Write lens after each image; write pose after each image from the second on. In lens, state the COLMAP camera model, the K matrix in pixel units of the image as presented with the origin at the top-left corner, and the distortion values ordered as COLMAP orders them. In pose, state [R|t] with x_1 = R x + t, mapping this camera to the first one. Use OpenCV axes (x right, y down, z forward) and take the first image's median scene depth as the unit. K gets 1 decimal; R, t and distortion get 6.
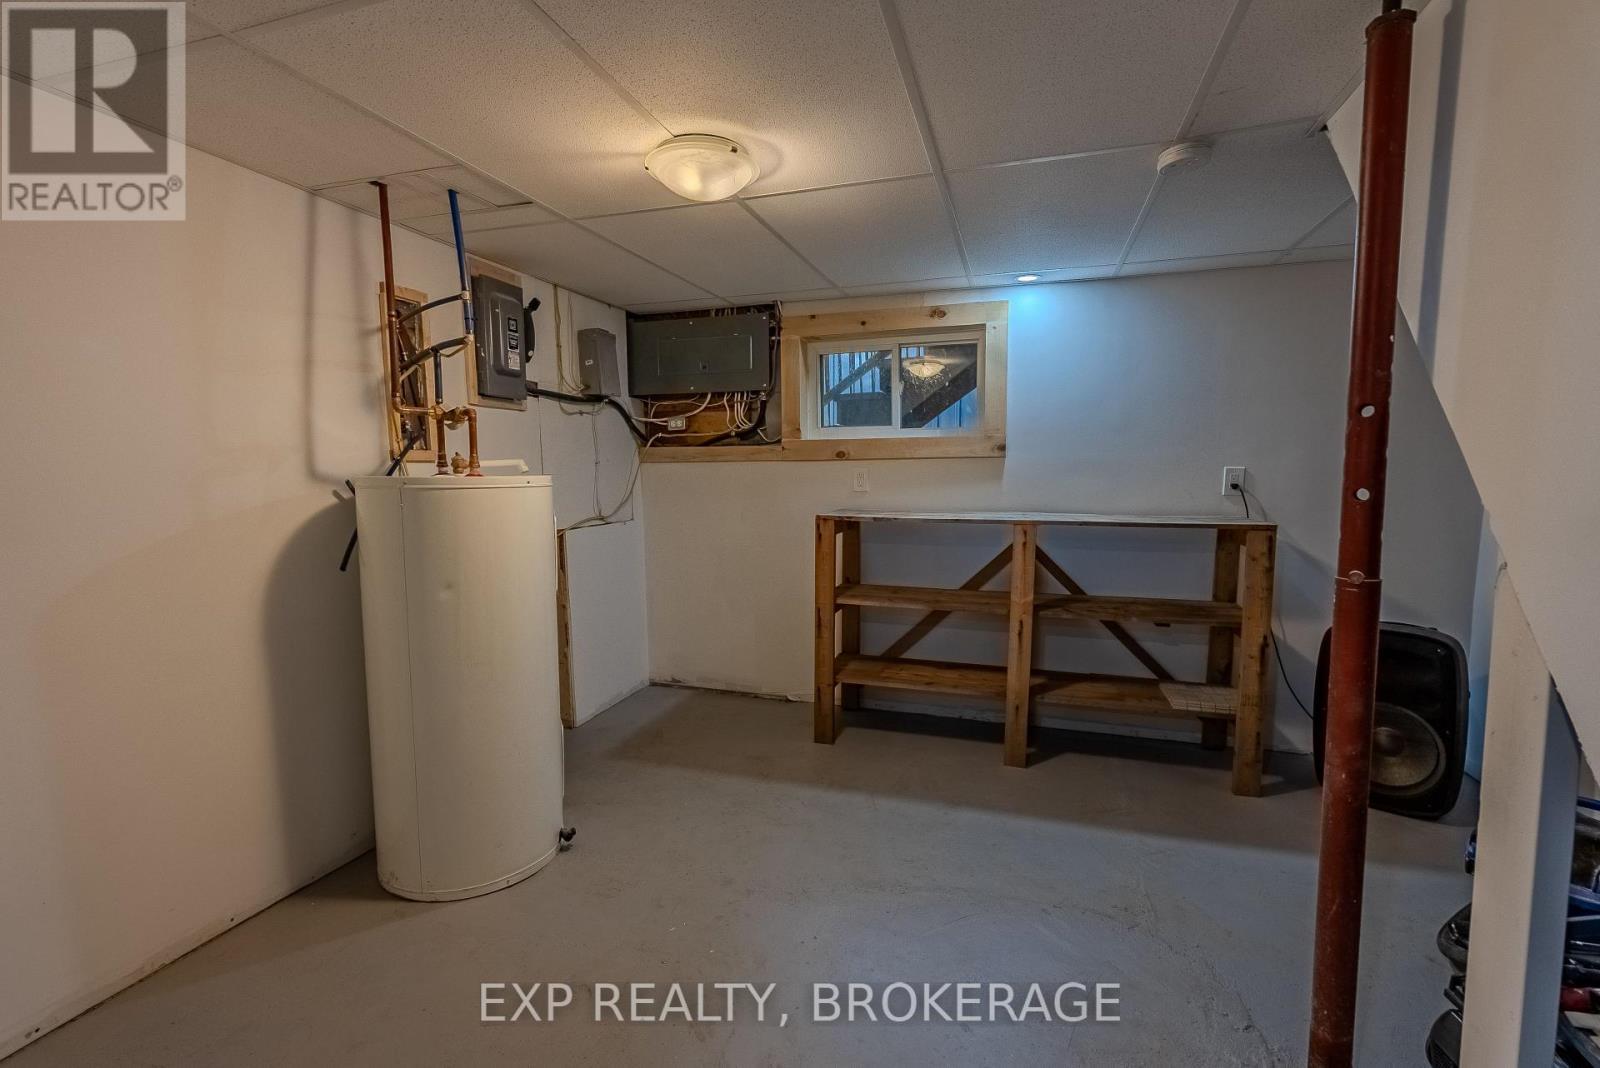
lens RADIAL K [[729.3, 0, 798.5], [0, 729.3, 537.1], [0, 0, 1]] dist [-0.015099, -0.000370]
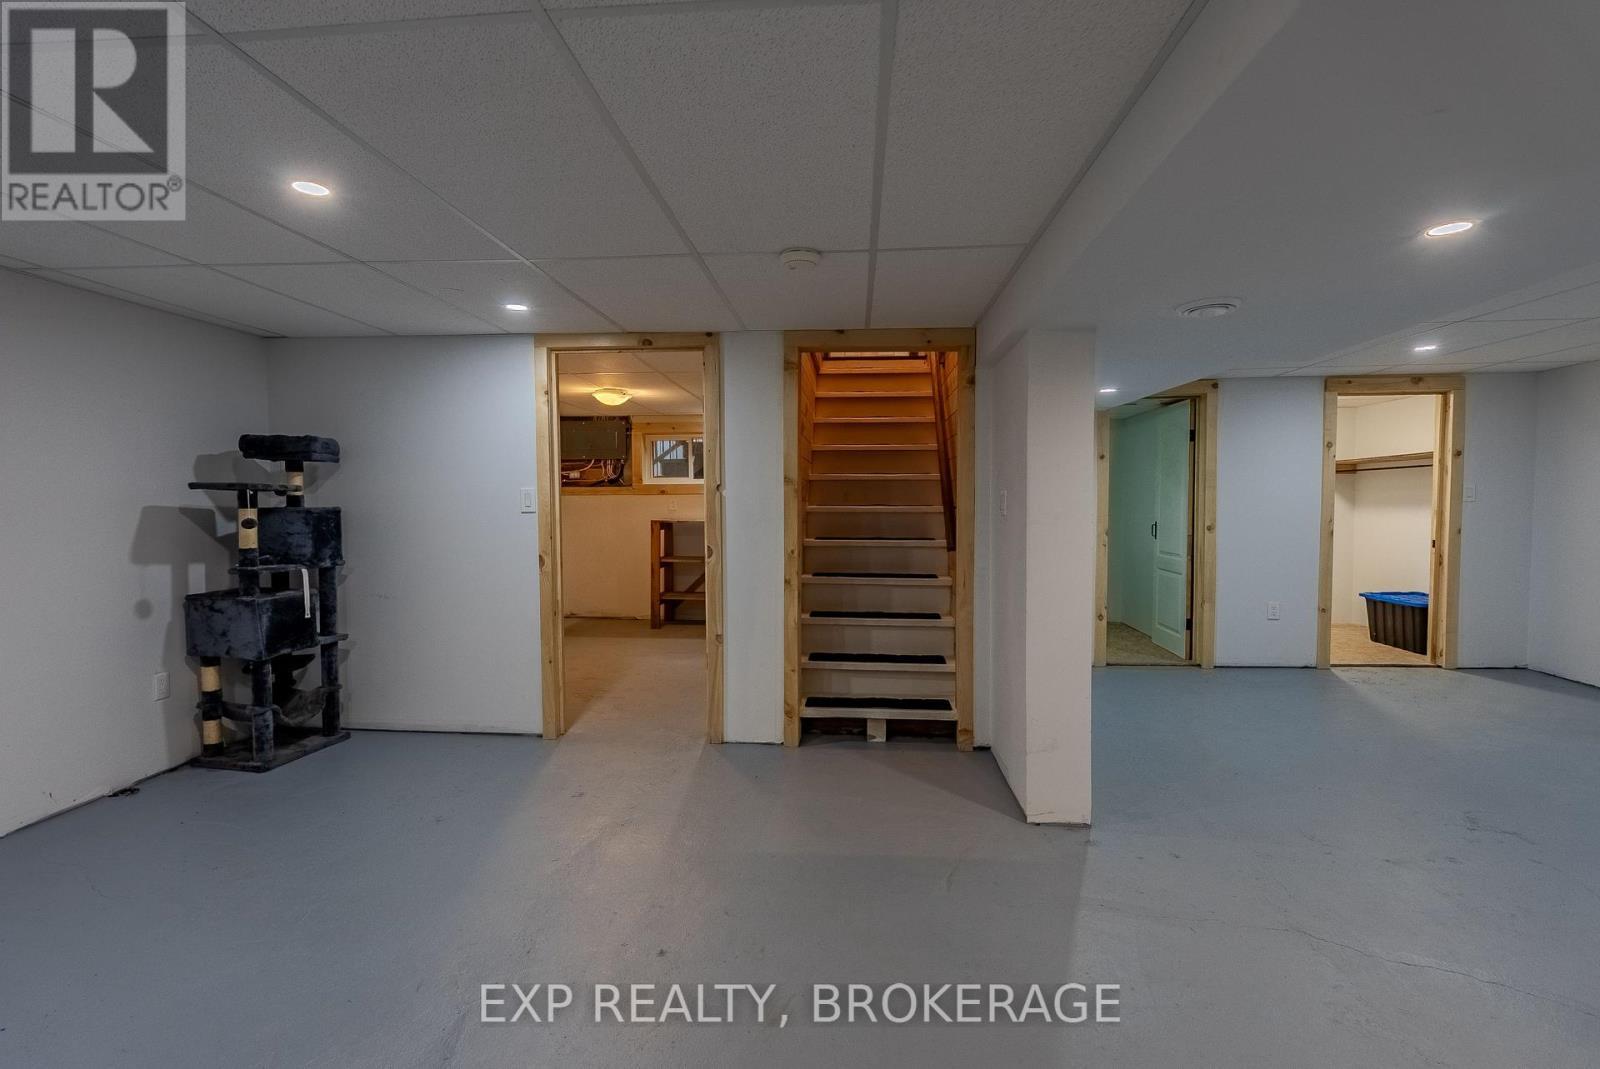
lens RADIAL K [[729.3, 0, 807.9], [0, 729.3, 530.8], [0, 0, 1]] dist [-0.015099, -0.000370]
pose [[0.971280, -0.006637, 0.237848, -0.031064], [0.020819, 0.998148, -0.057166, 0.112742], [-0.237028, 0.060476, 0.969619, -0.992399]]
